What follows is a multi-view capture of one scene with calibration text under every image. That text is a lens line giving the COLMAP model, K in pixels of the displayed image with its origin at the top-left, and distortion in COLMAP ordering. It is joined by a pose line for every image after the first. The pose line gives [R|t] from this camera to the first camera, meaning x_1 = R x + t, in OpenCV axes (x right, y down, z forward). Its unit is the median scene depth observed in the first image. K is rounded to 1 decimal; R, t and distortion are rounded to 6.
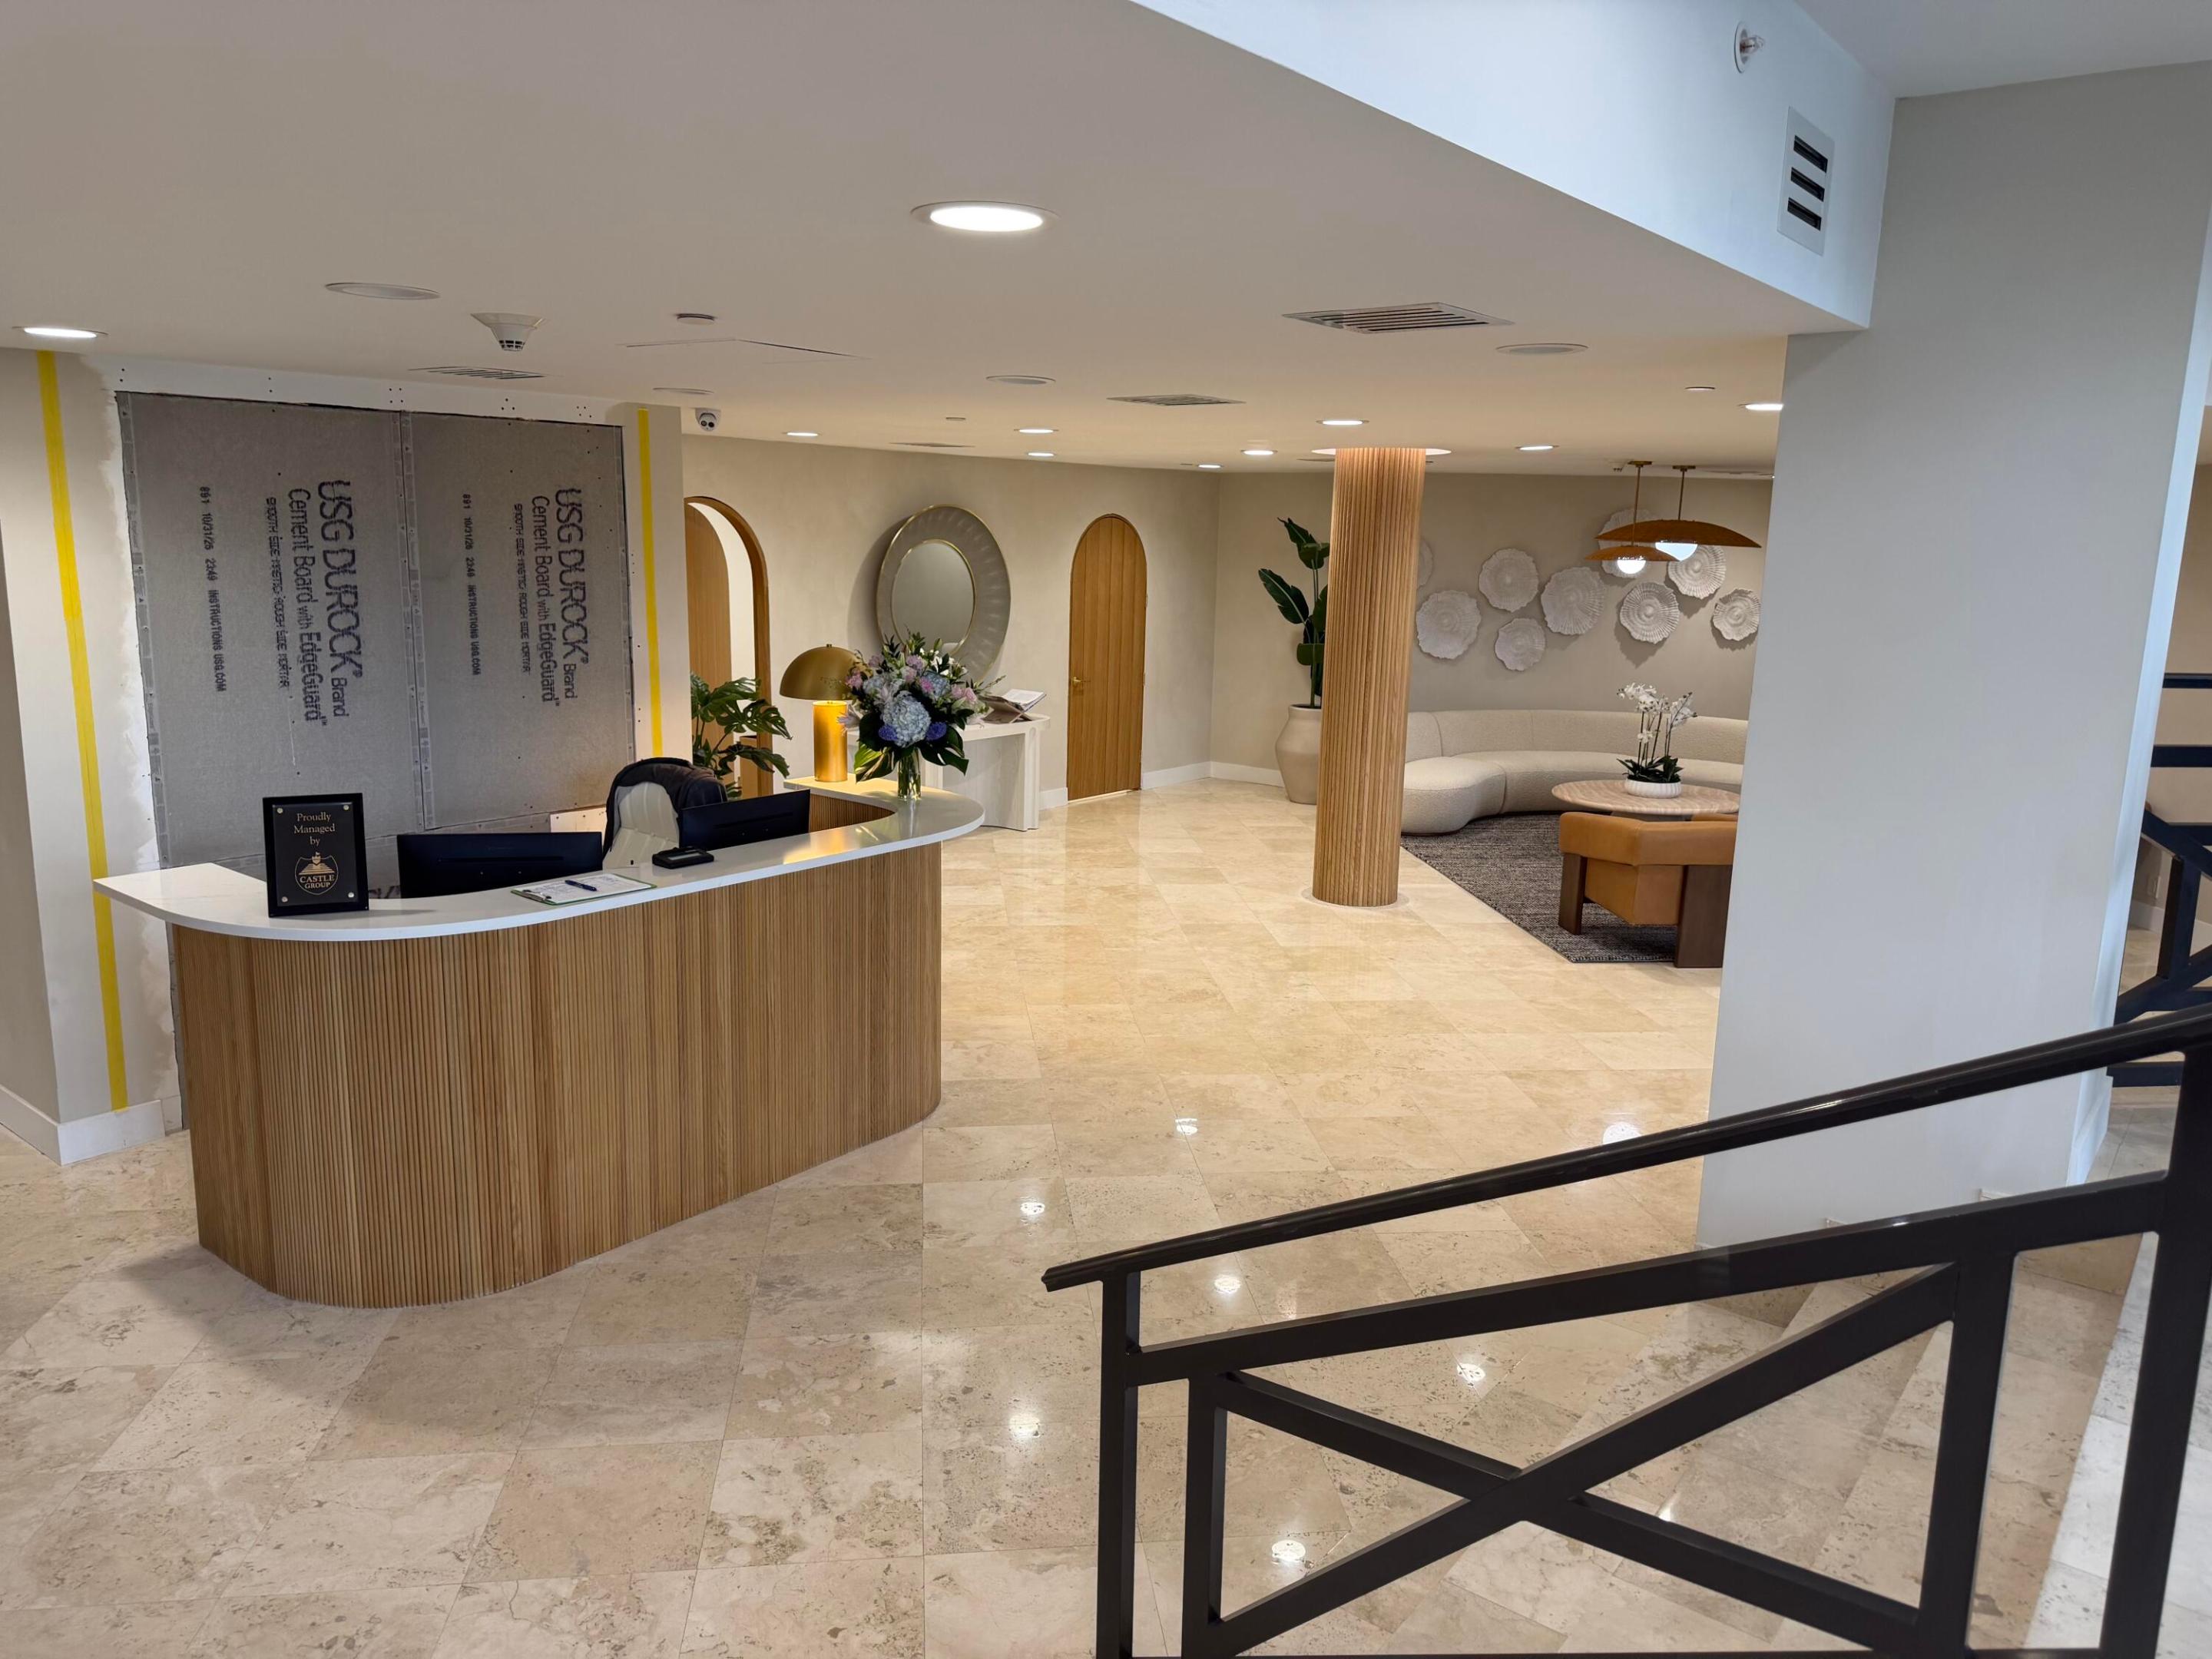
lens RADIAL K [[1539.3, 0, 1110.7], [0, 1539.3, 819.8], [0, 0, 1]] dist [0.046910, -0.073488]
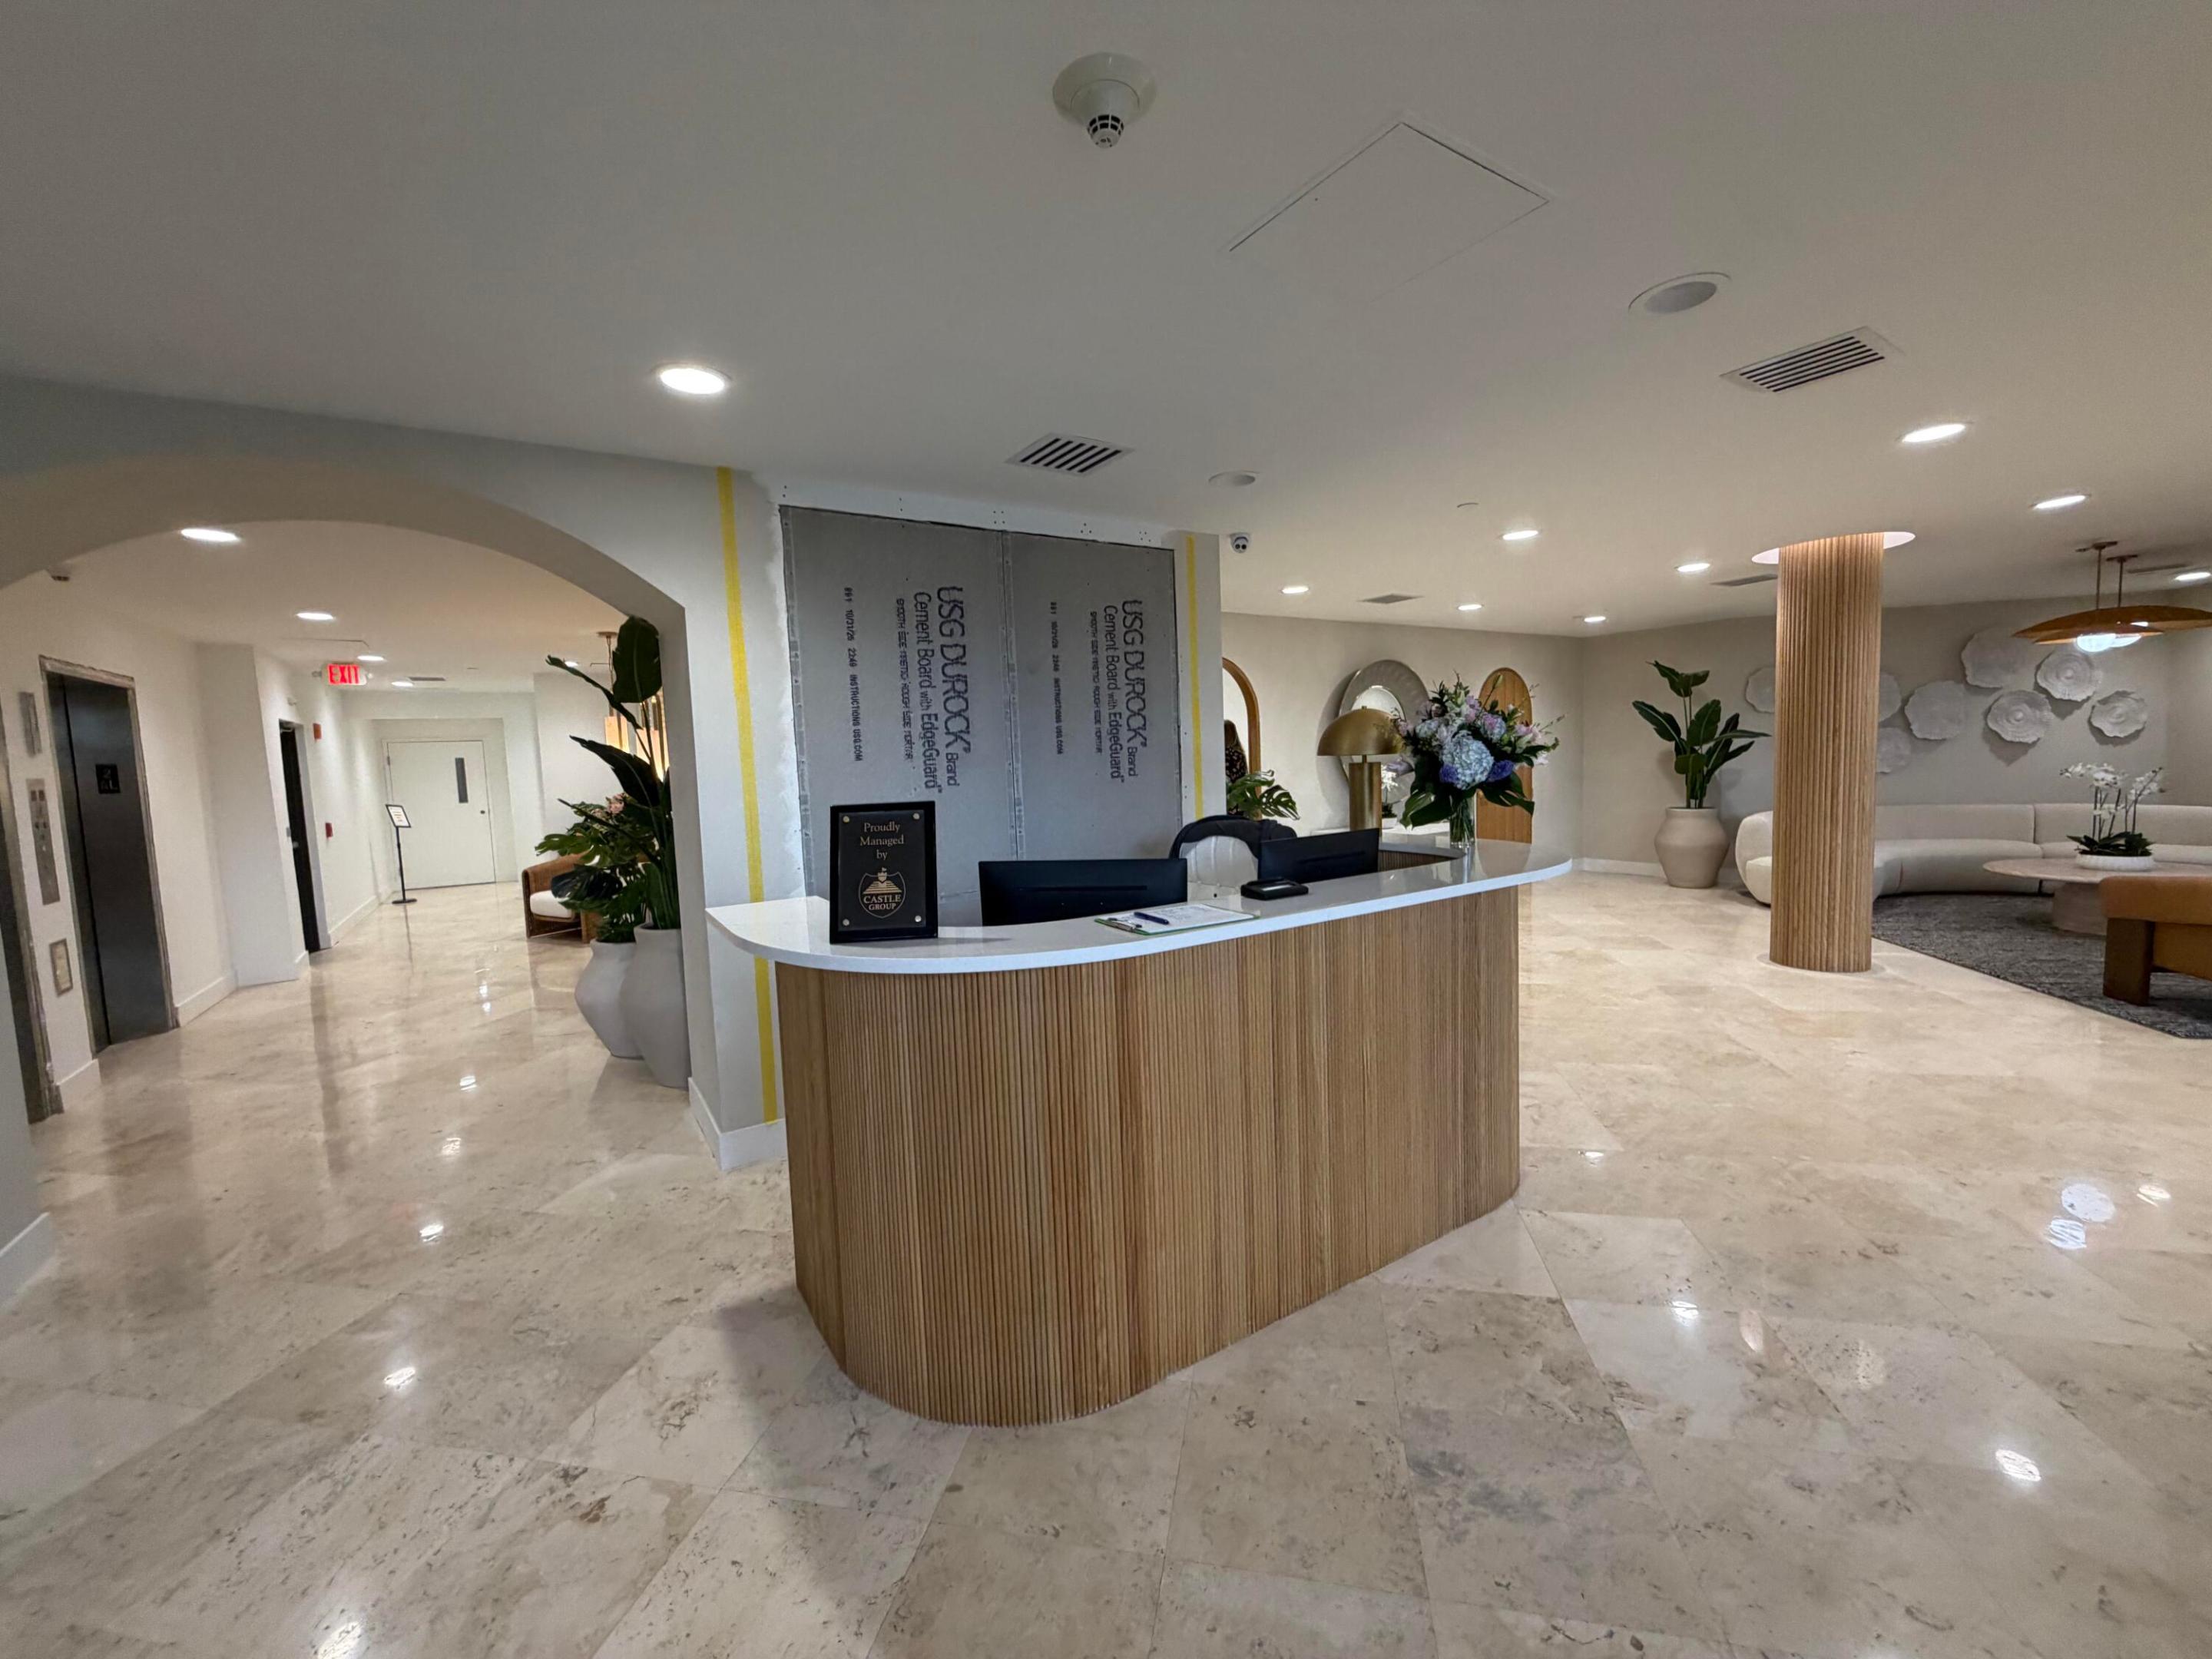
lens RADIAL K [[879.7, 0, 1101.7], [0, 879.7, 826.3], [0, 0, 1]] dist [-0.002610, 0.000074]
pose [[0.942086, -0.035002, -0.333541, -0.171863], [-0.001079, 0.994217, -0.107380, 0.035834], [0.335371, 0.101521, 0.936600, 0.423123]]
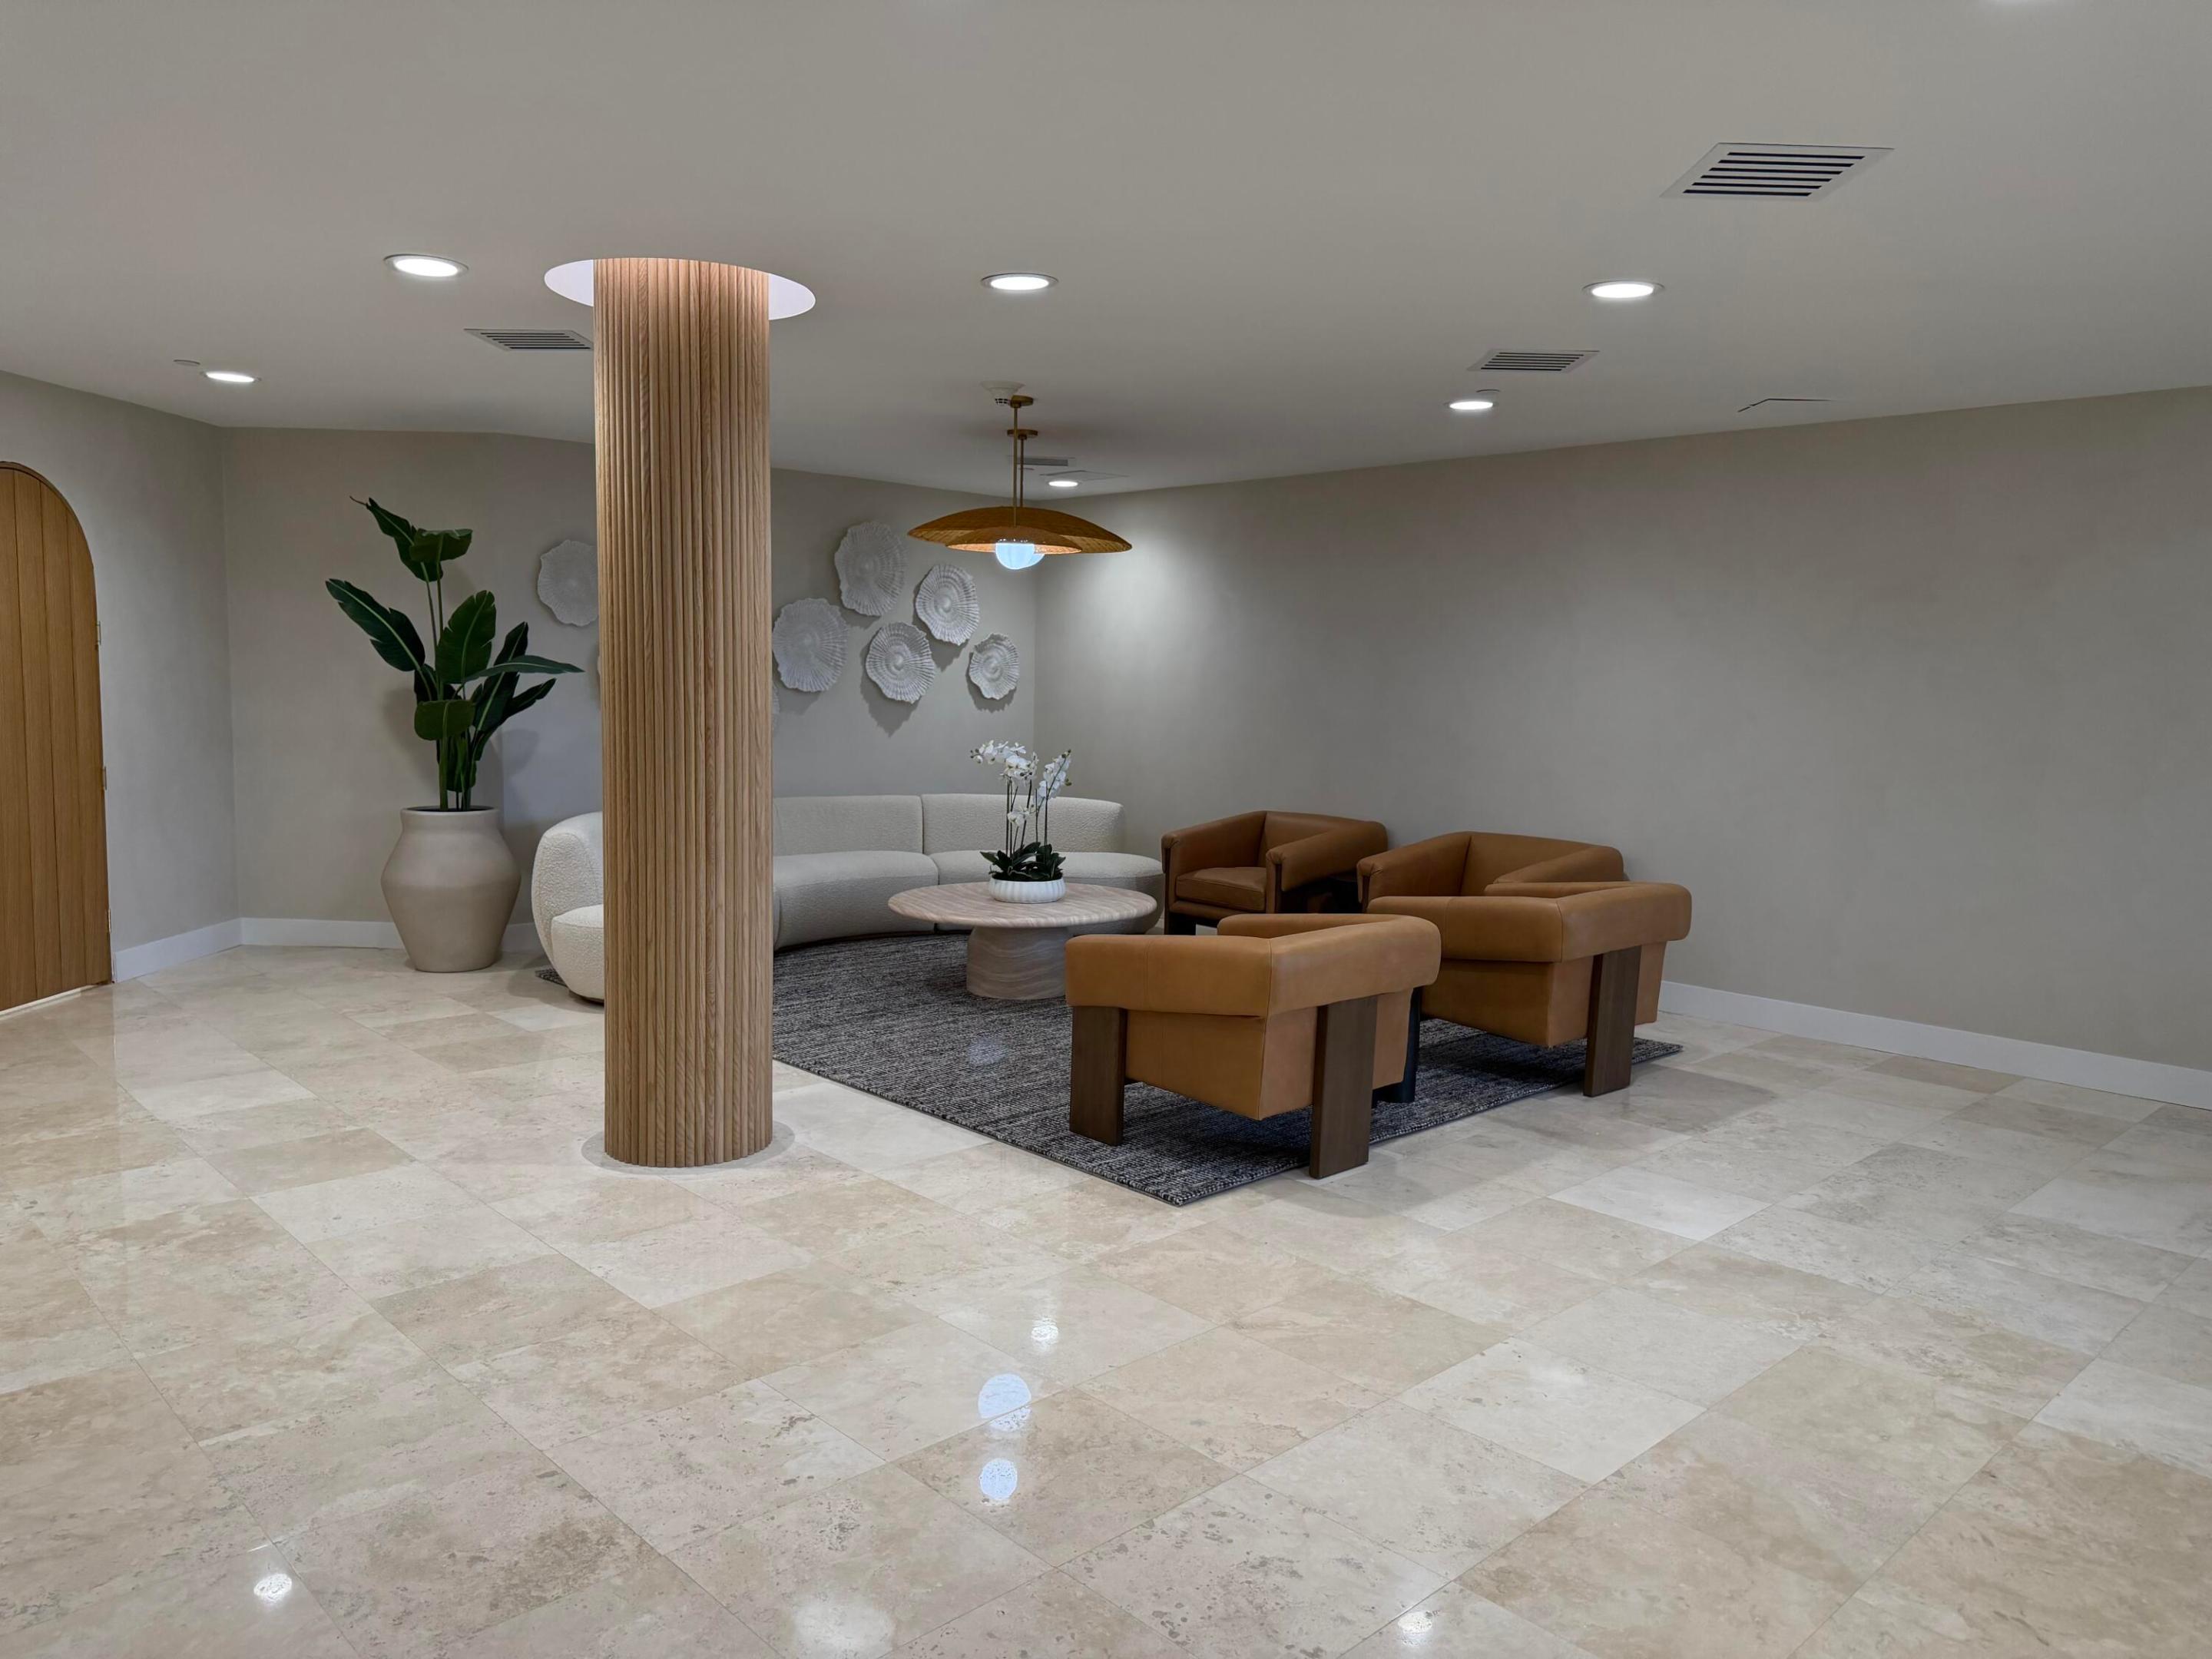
lens RADIAL K [[1547.5, 0, 1107.5], [0, 1547.5, 838.4], [0, 0, 1]] dist [0.123089, -0.201221]
pose [[0.800381, -0.069945, 0.595397, -0.063430], [0.109167, 0.993570, -0.030031, -0.035607], [-0.589468, 0.089034, 0.802870, 0.795403]]
